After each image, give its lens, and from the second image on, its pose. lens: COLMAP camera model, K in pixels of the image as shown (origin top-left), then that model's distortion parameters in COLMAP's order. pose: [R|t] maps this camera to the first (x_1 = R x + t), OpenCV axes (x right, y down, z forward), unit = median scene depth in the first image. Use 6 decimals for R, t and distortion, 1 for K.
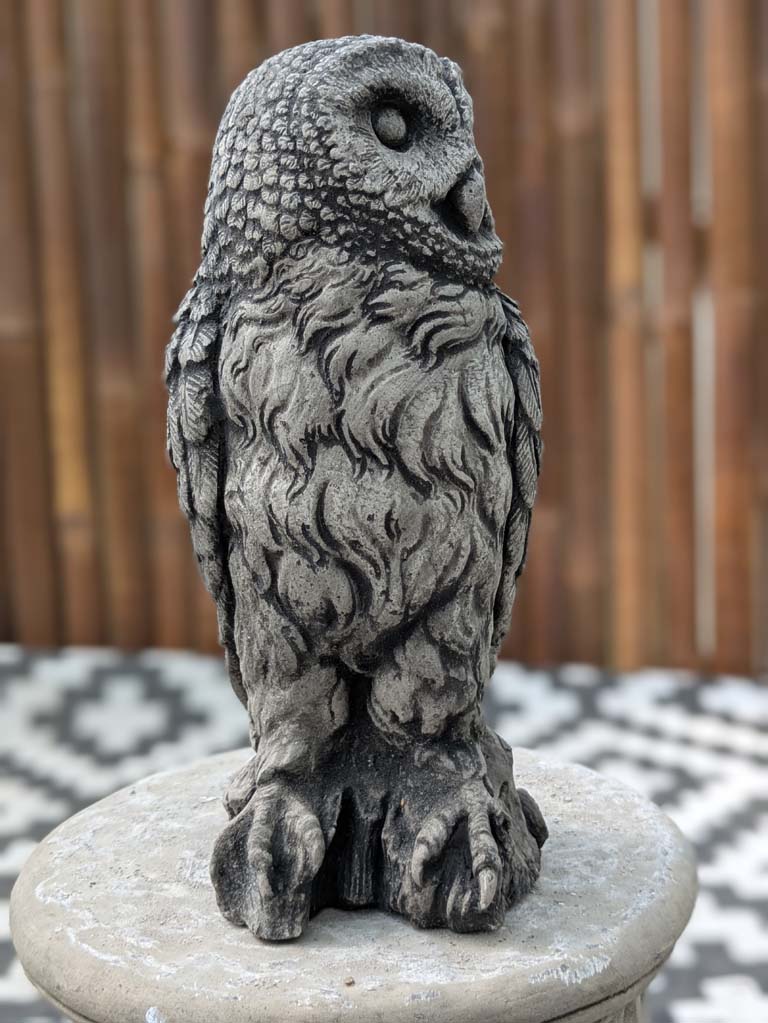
lens RADIAL K [[1323.2, 0, 384.0], [0, 1323.2, 511.5], [0, 0, 1]] dist [0.035131, -0.048668]
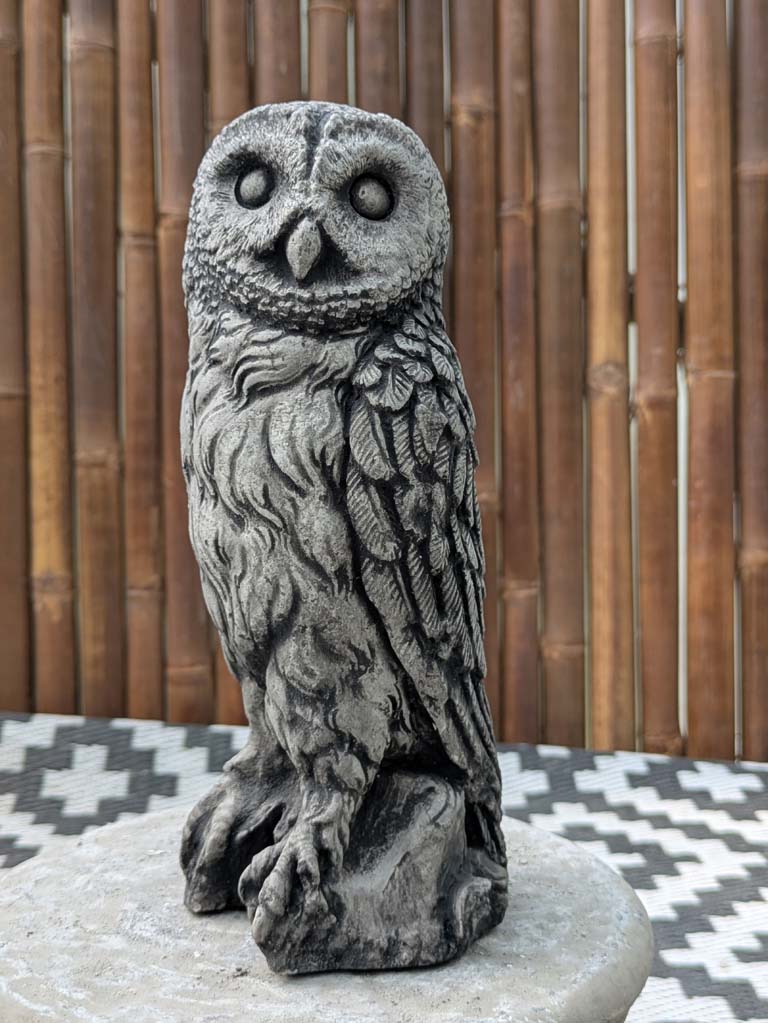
lens RADIAL K [[1323.2, 0, 384.0], [0, 1323.2, 511.5], [0, 0, 1]] dist [0.035131, -0.048668]
pose [[0.540379, 0.091341, -0.836450, 0.996868], [-0.131299, 0.991067, 0.023401, -0.066372], [0.831115, 0.097179, 0.547544, 0.520698]]
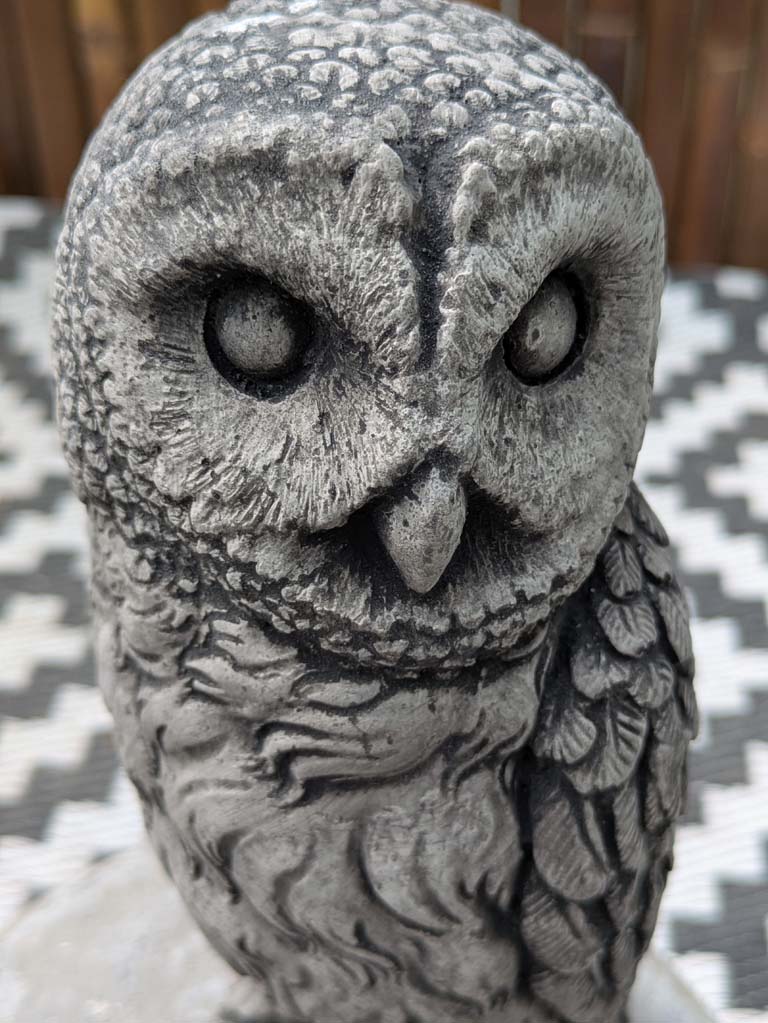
lens RADIAL K [[1323.2, 0, 384.0], [0, 1323.2, 511.5], [0, 0, 1]] dist [0.035131, -0.048668]
pose [[0.746859, 0.400661, -0.530727, 0.285276], [-0.089426, 0.851373, 0.516882, -0.466933], [0.658941, -0.338577, 0.671686, 0.722484]]
